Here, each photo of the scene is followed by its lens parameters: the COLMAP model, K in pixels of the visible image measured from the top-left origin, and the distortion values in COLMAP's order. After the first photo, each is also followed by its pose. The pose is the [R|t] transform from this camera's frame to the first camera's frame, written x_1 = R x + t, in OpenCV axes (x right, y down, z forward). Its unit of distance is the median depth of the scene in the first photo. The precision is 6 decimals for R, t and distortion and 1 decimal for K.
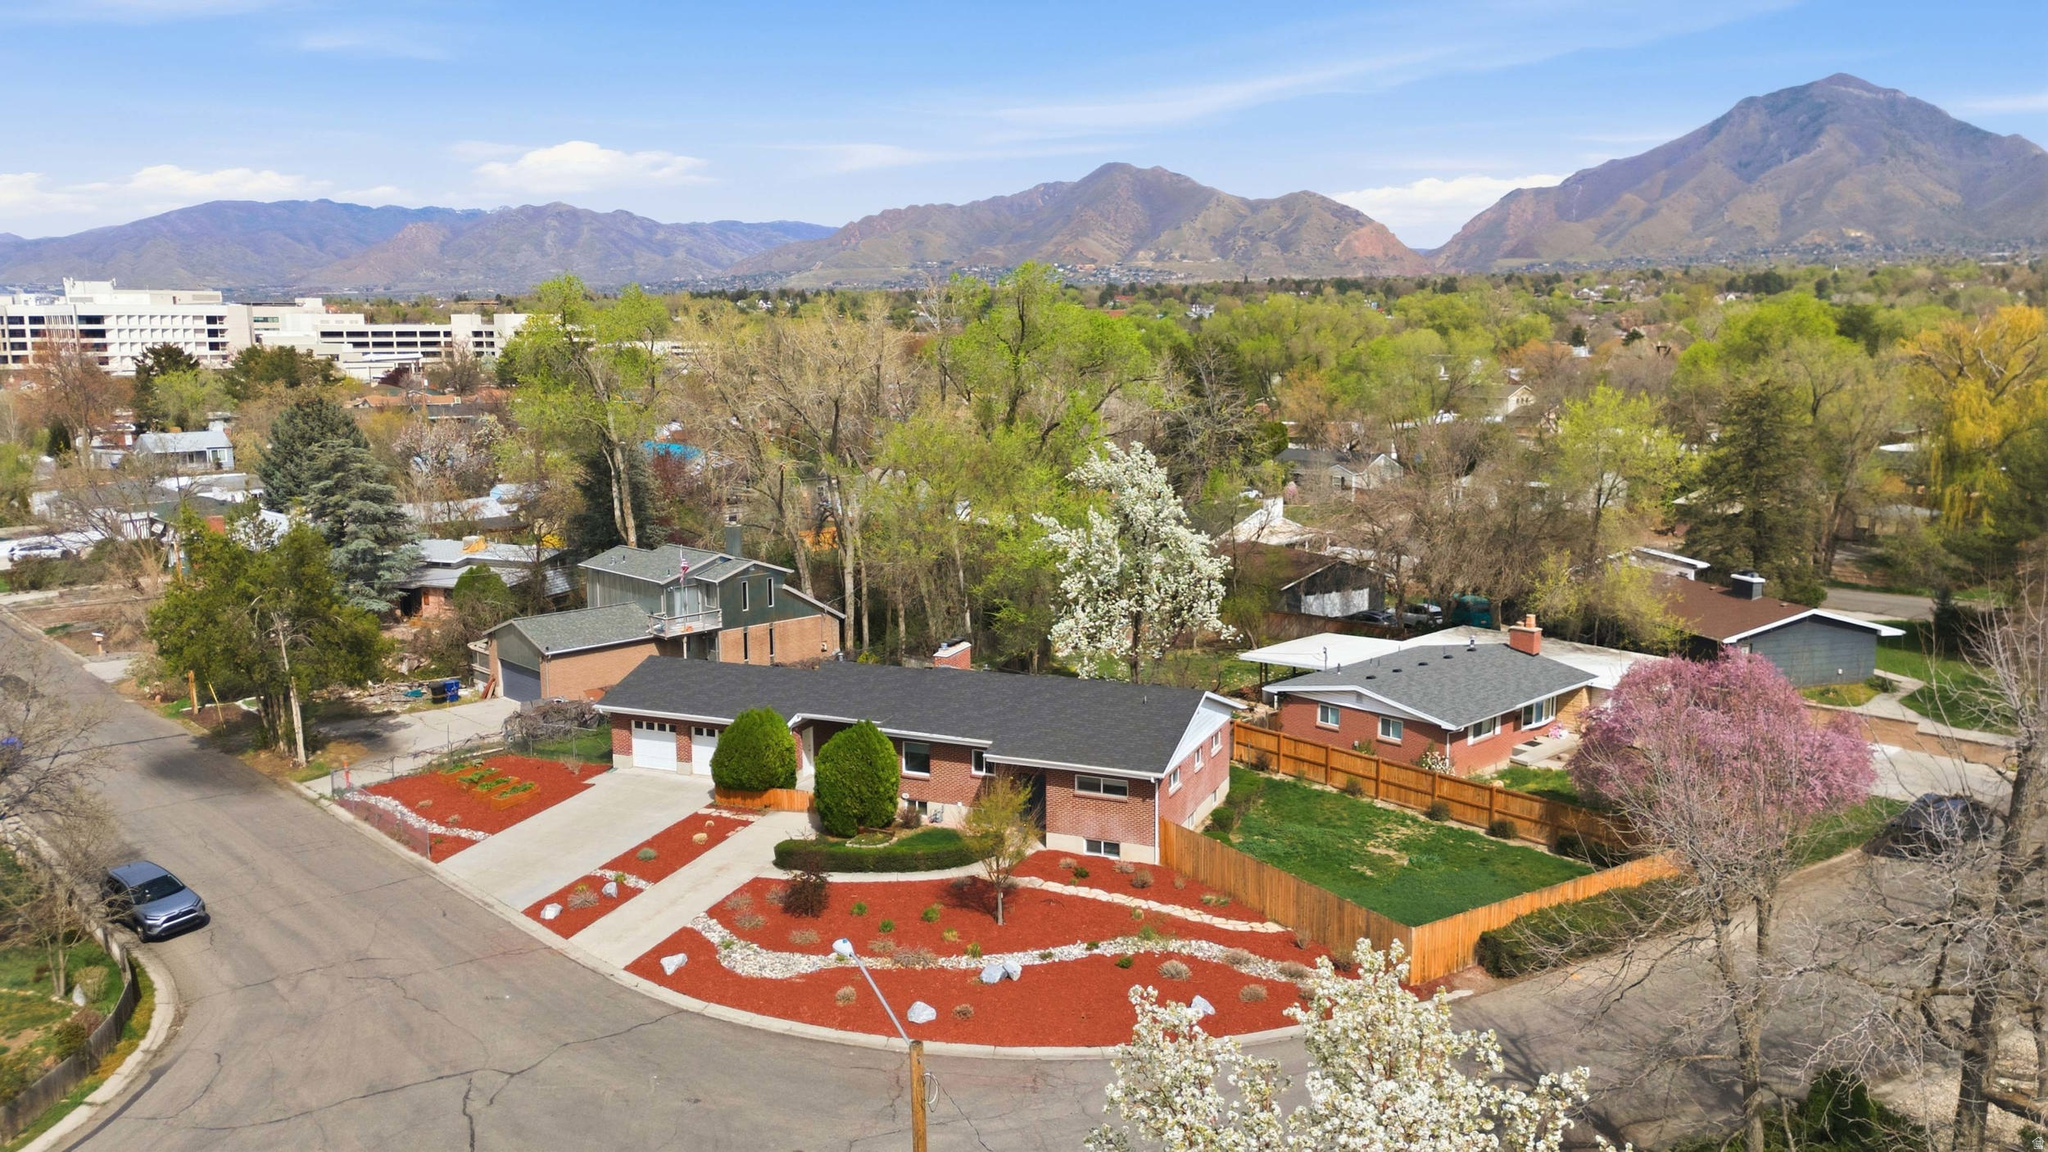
lens RADIAL K [[1504.9, 0, 1024.0], [0, 1504.9, 576.0], [0, 0, 1]] dist [0.100381, -0.112887]
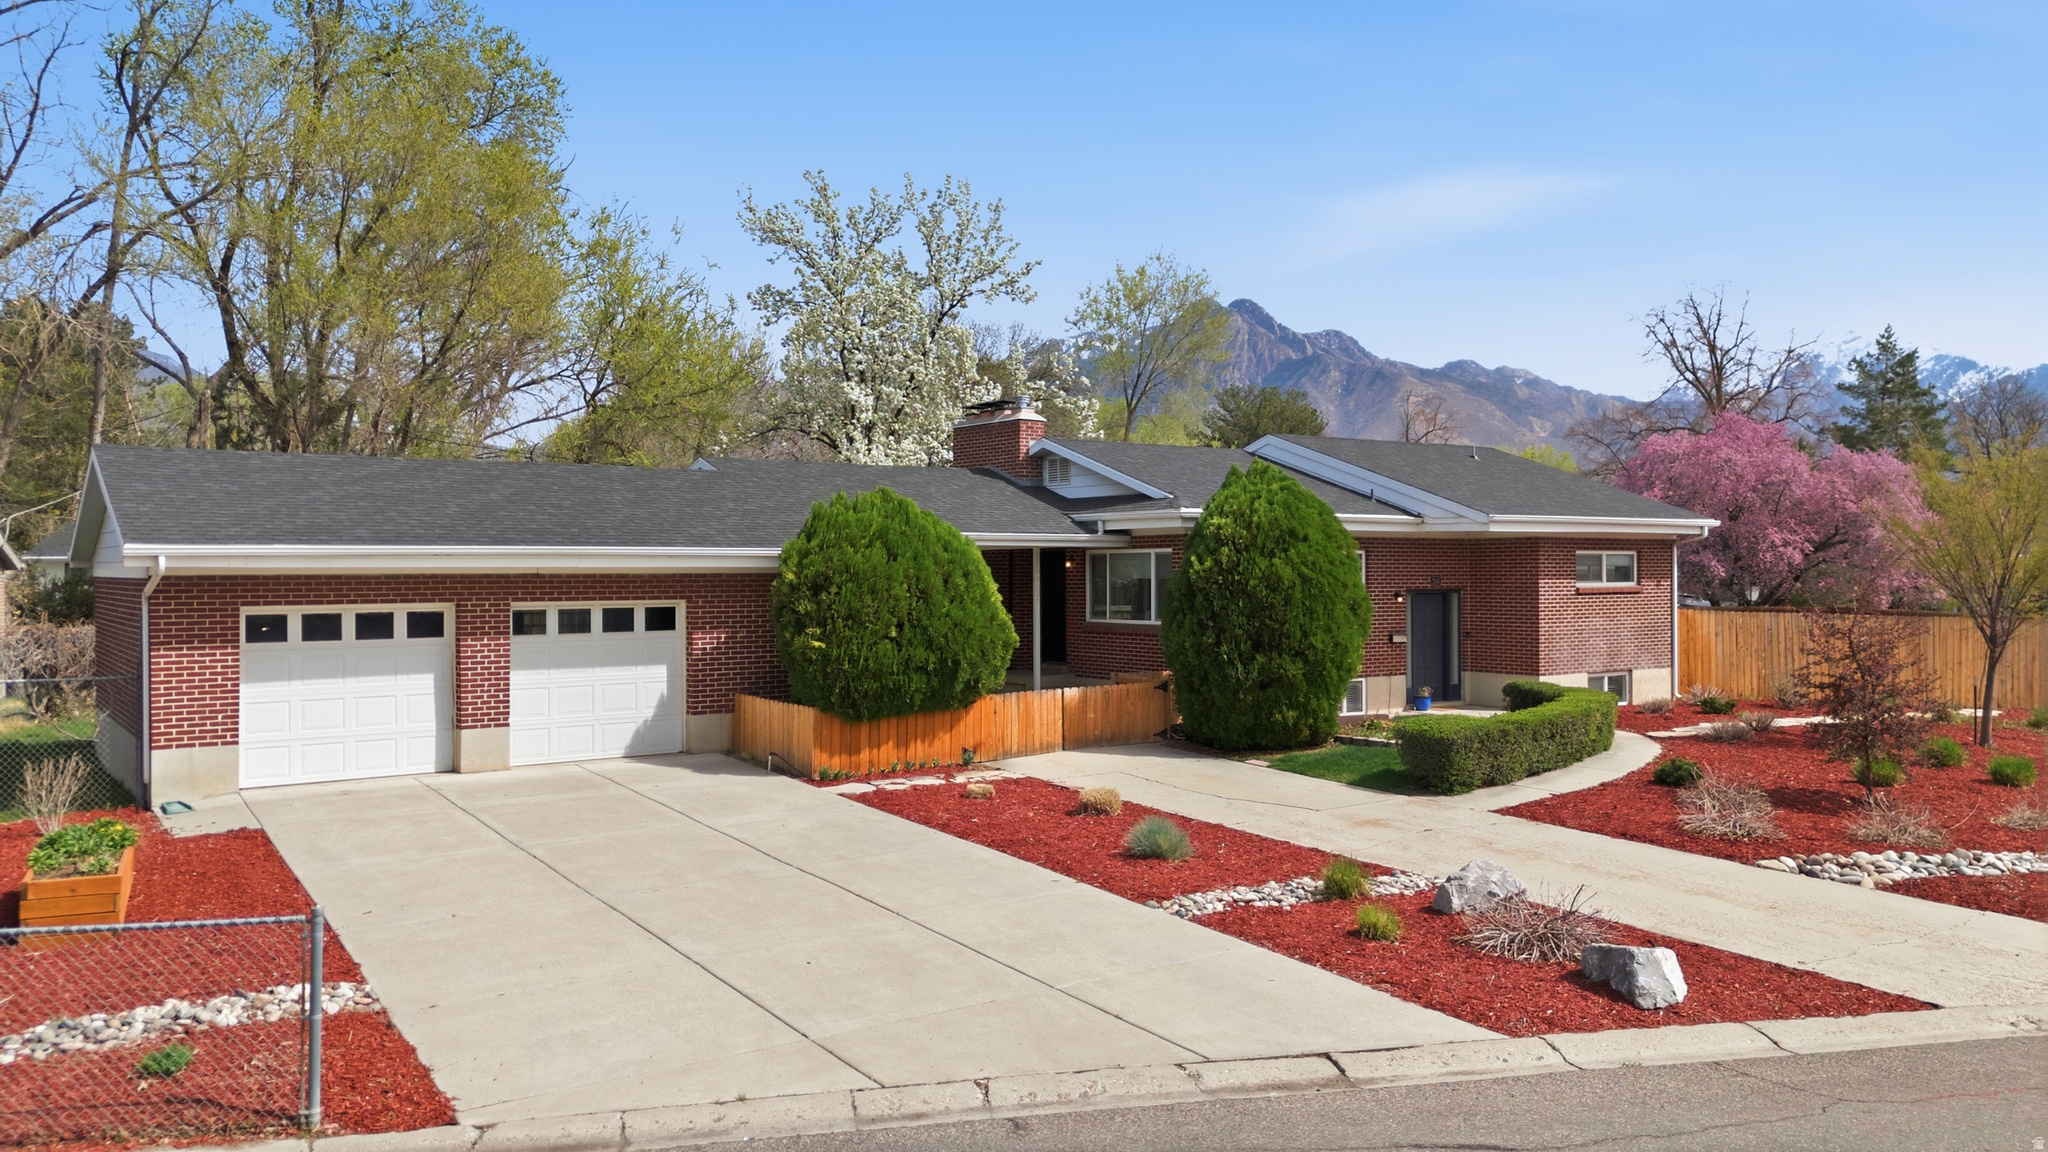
lens RADIAL K [[1504.9, 0, 1024.0], [0, 1504.9, 576.0], [0, 0, 1]] dist [0.100381, -0.112887]
pose [[0.526394, 0.003168, 0.850235, -0.512669], [0.139114, 0.986196, -0.089802, 0.162178], [-0.838783, 0.165551, 0.518687, 0.895246]]
